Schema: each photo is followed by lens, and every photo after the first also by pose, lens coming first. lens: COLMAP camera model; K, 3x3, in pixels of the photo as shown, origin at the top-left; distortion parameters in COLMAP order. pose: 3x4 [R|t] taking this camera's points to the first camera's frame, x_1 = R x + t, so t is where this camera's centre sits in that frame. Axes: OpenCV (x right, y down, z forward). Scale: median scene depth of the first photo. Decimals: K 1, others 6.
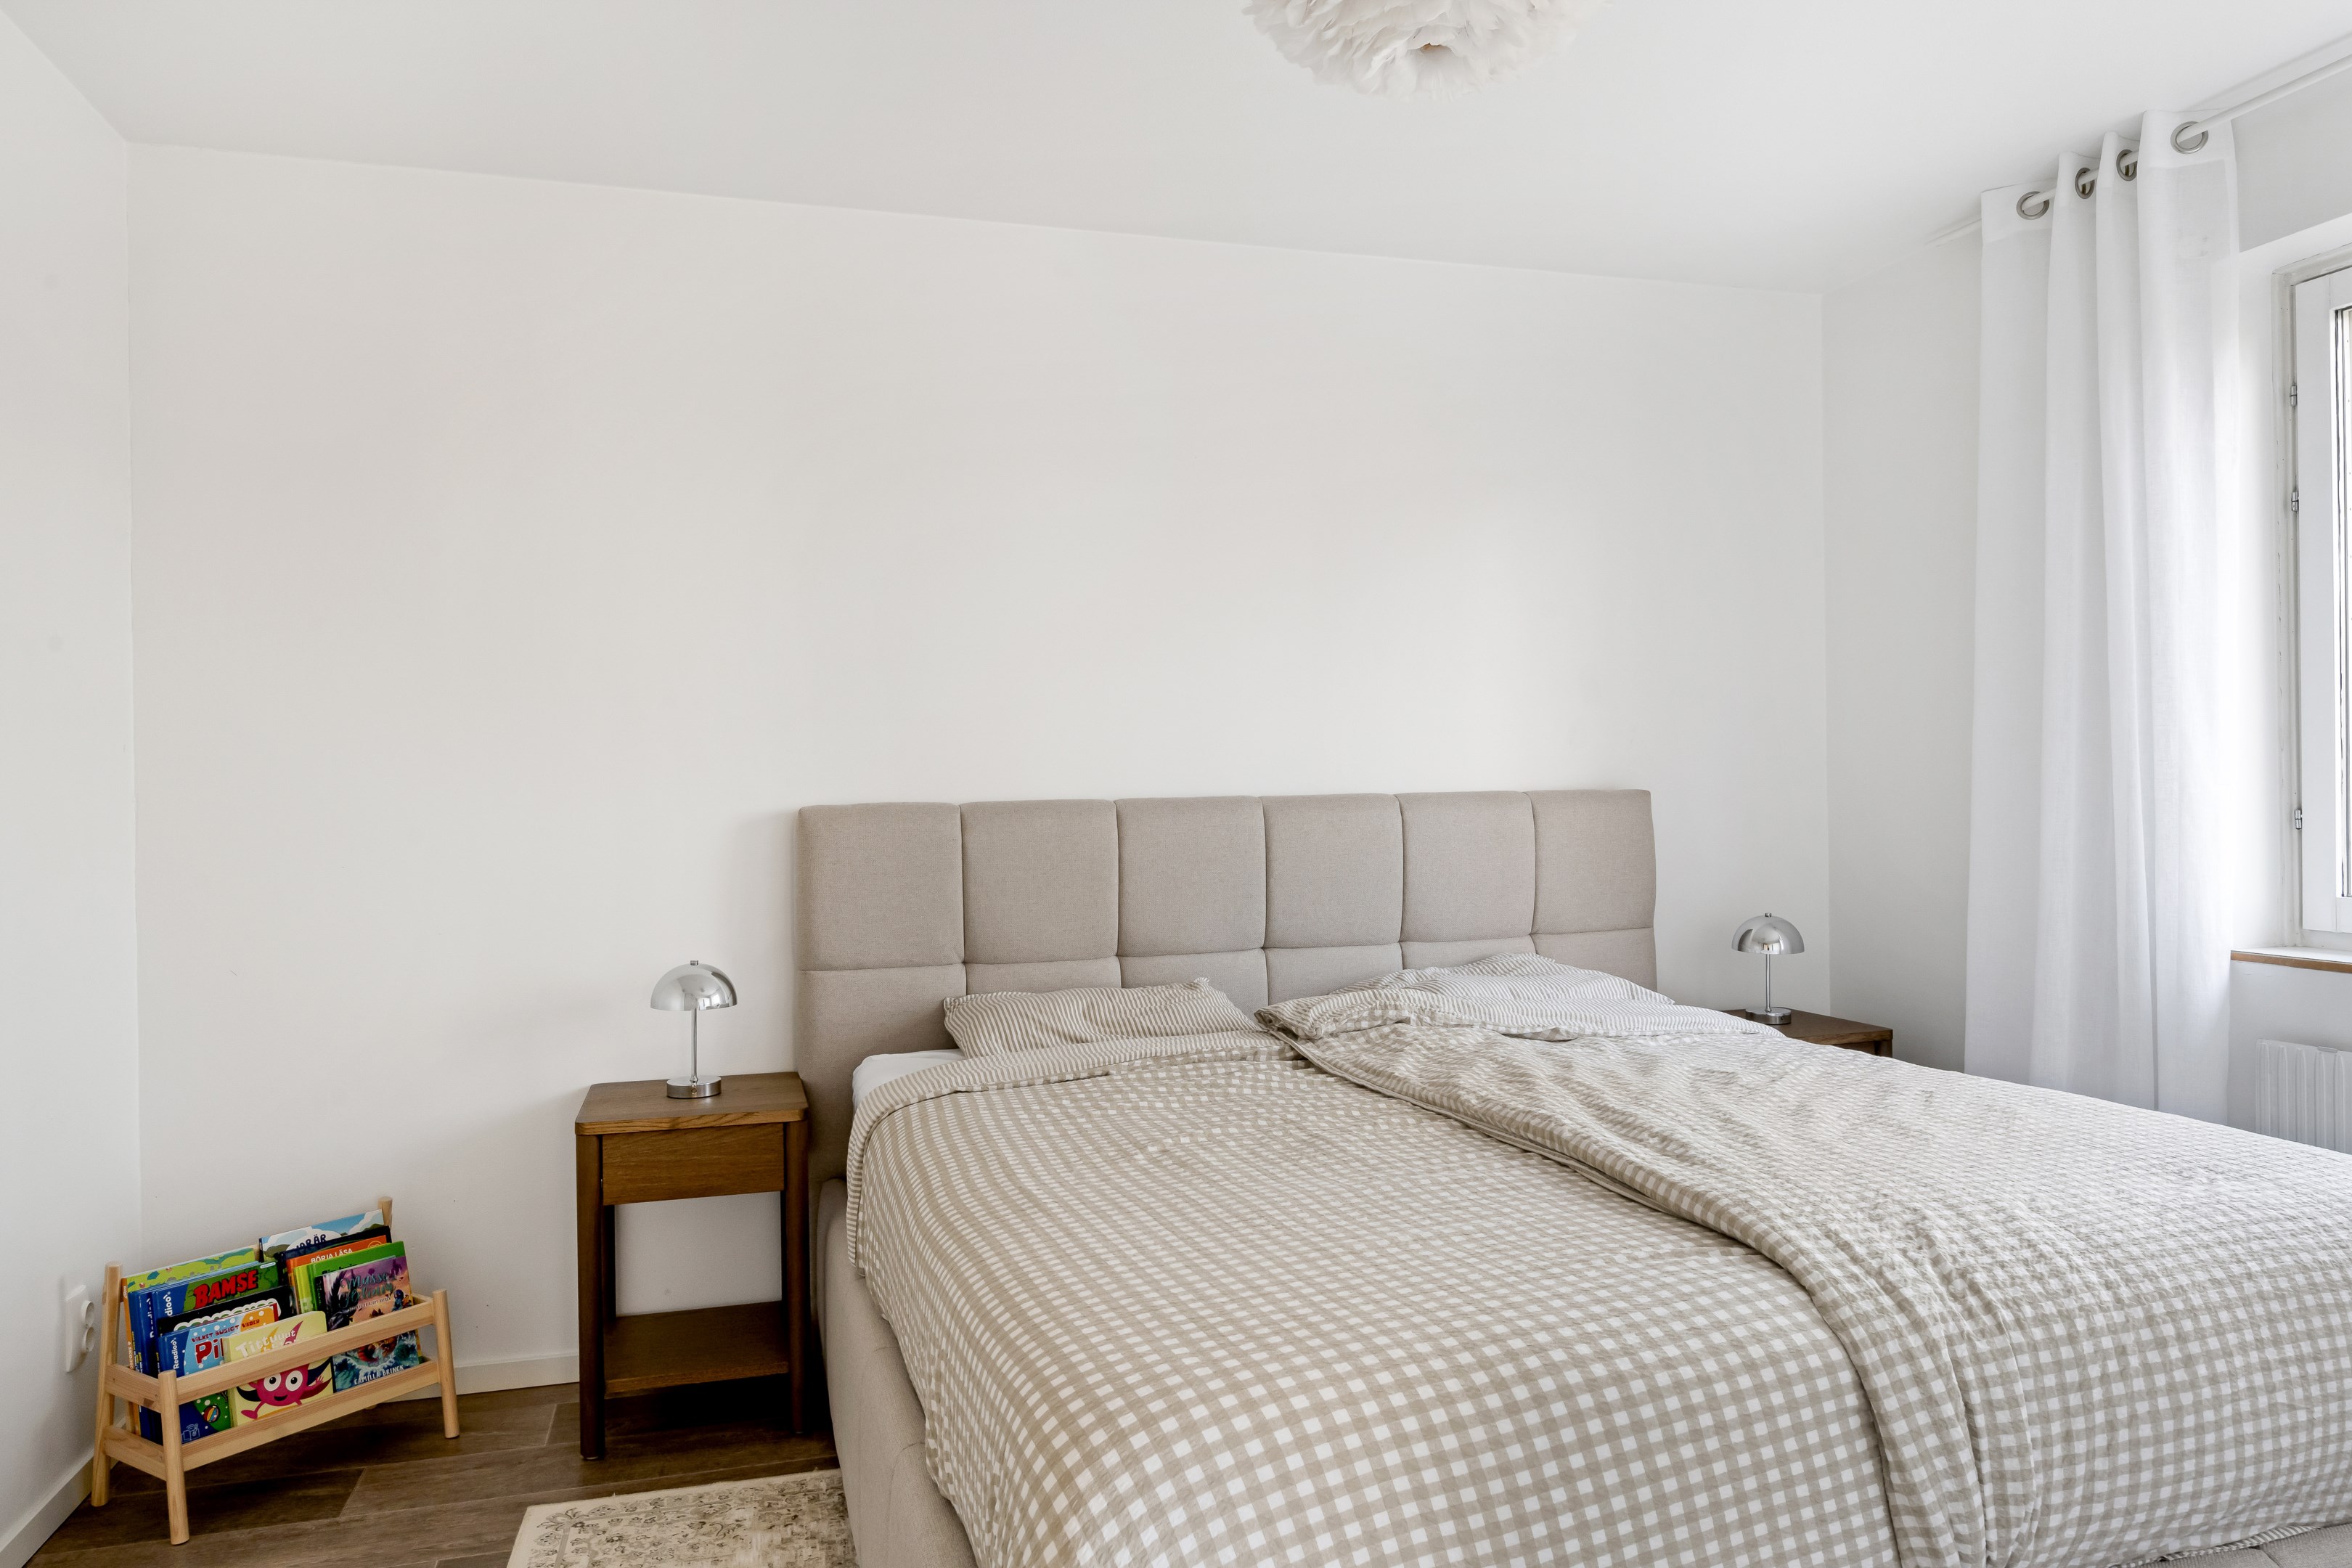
lens RADIAL K [[1580.2, 0, 1179.8], [0, 1580.2, 801.2], [0, 0, 1]] dist [-0.013906, 0.004804]
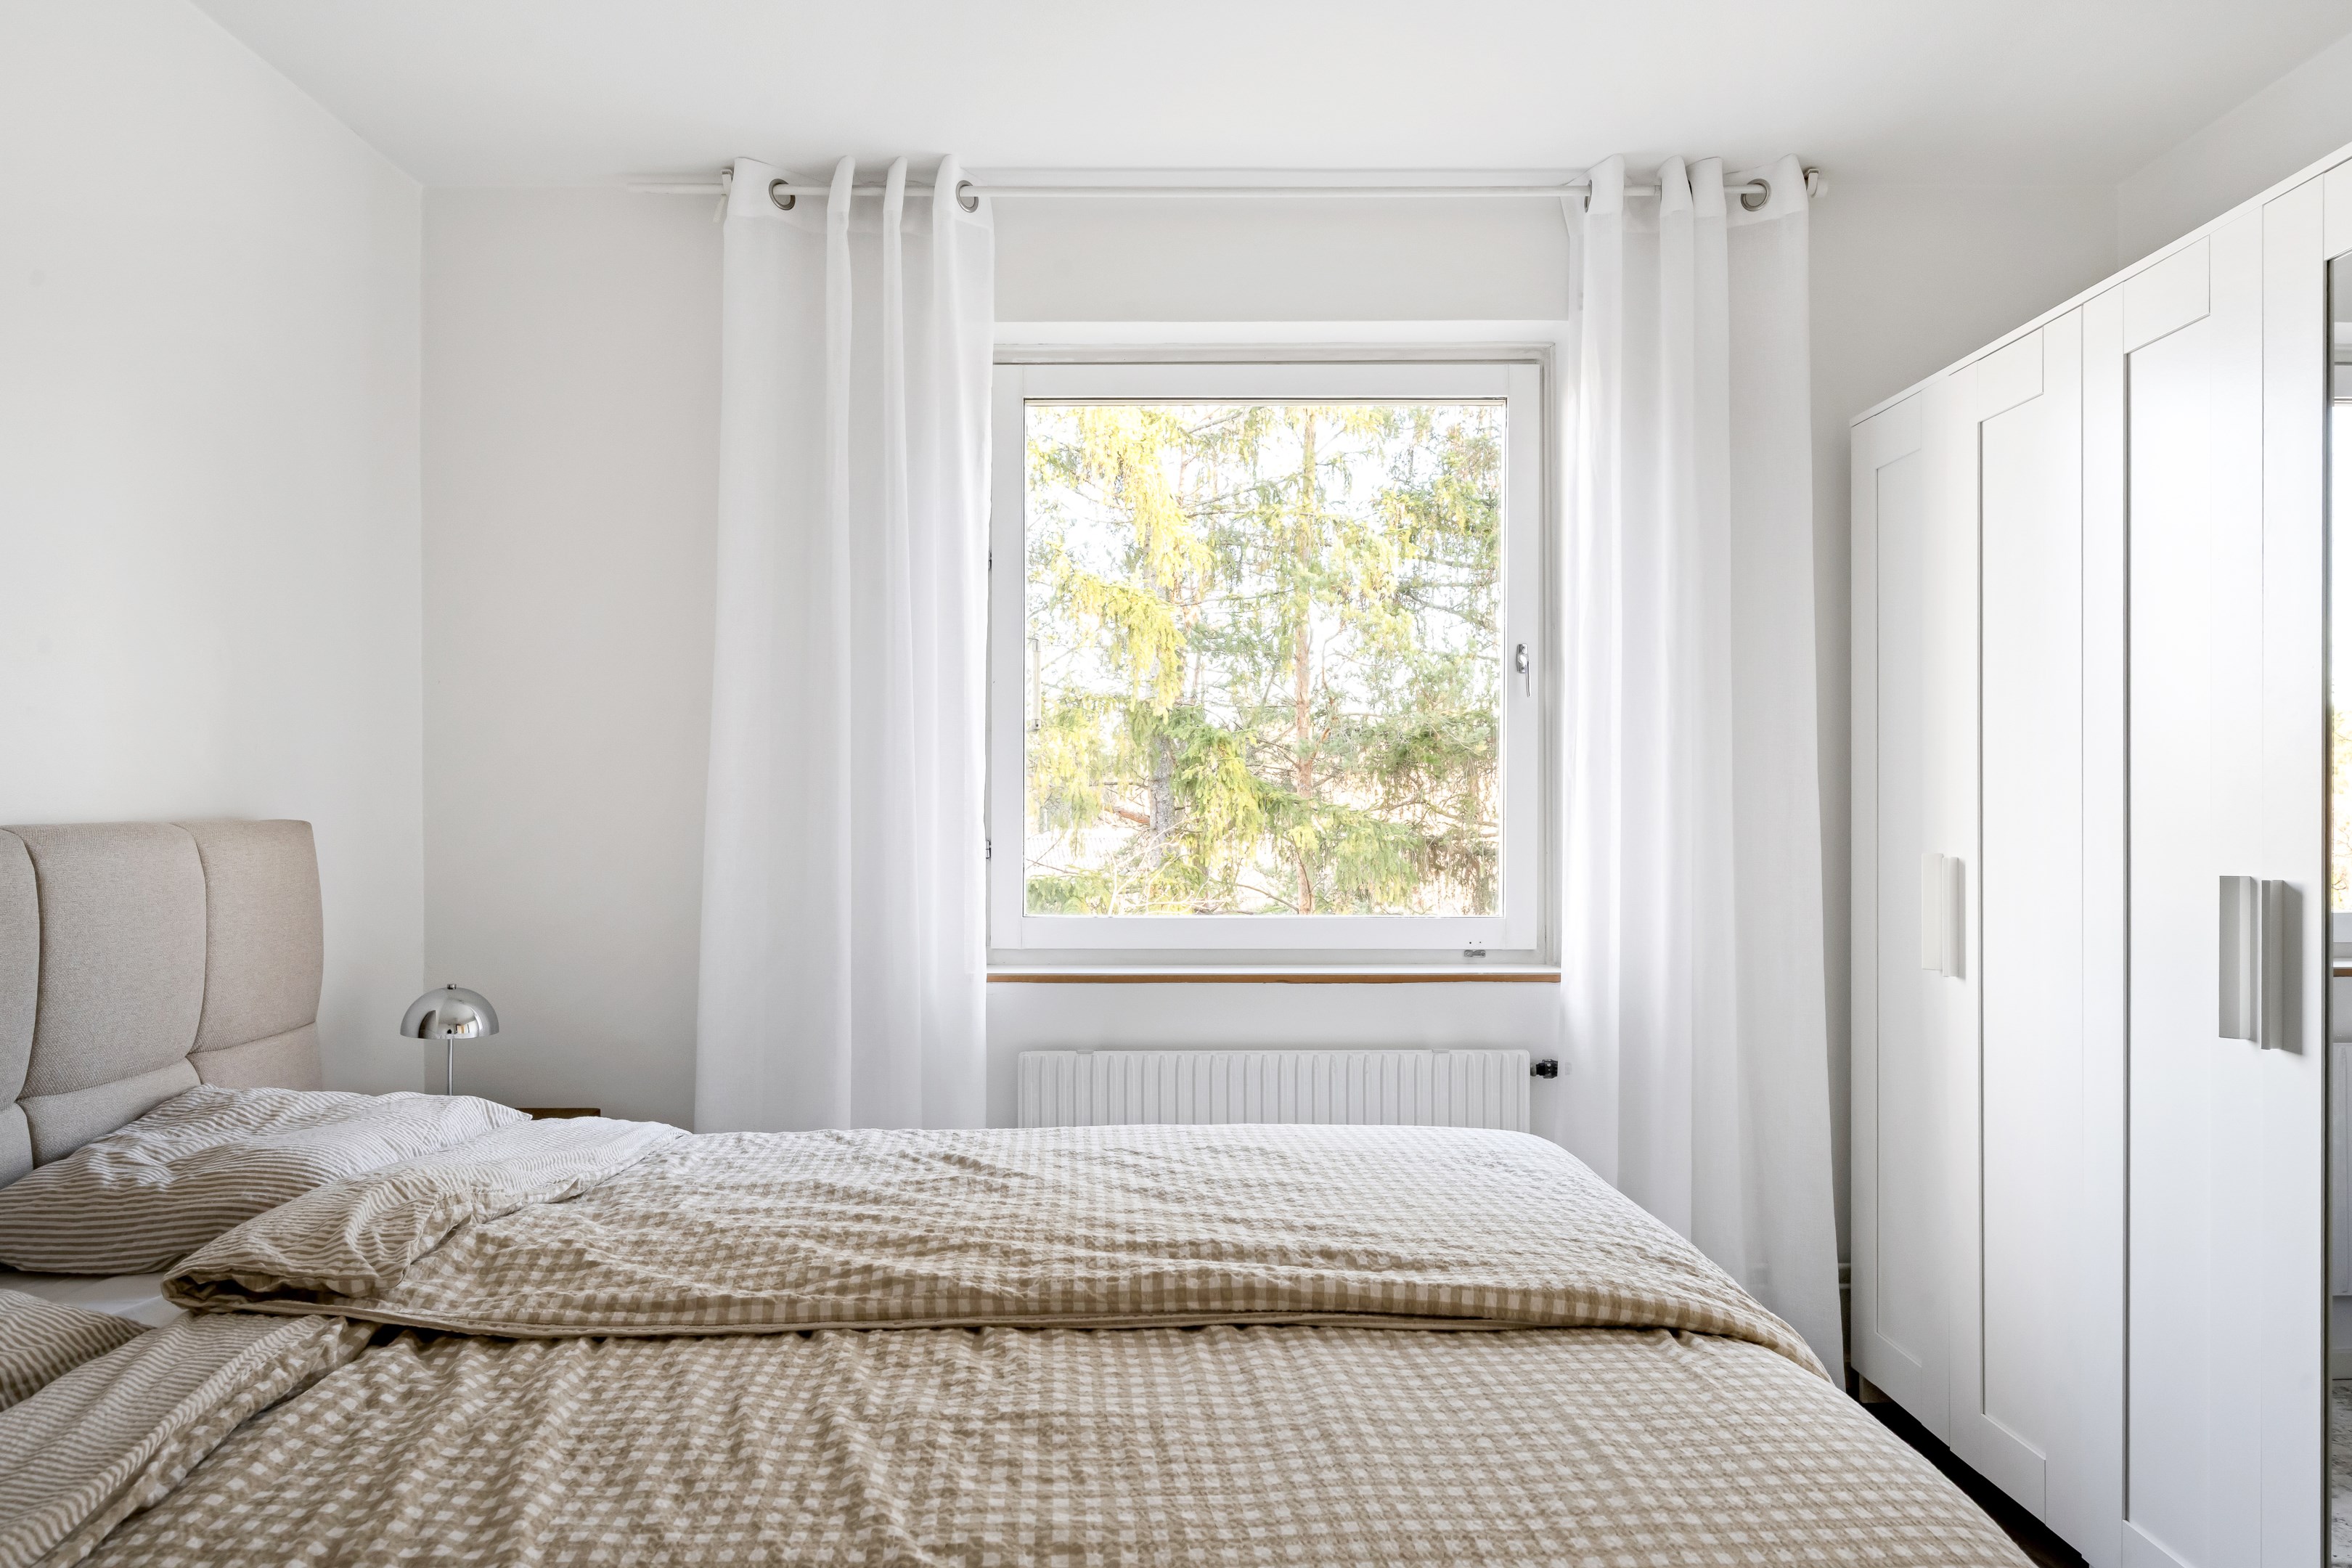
lens RADIAL K [[1610.7, 0, 1173.2], [0, 1610.7, 829.4], [0, 0, 1]] dist [0.018384, -0.000439]
pose [[0.265101, -0.000270, 0.964221, -0.316790], [-0.000204, 1.000000, 0.000336, -0.003430], [-0.964221, -0.000286, 0.265101, 0.524499]]
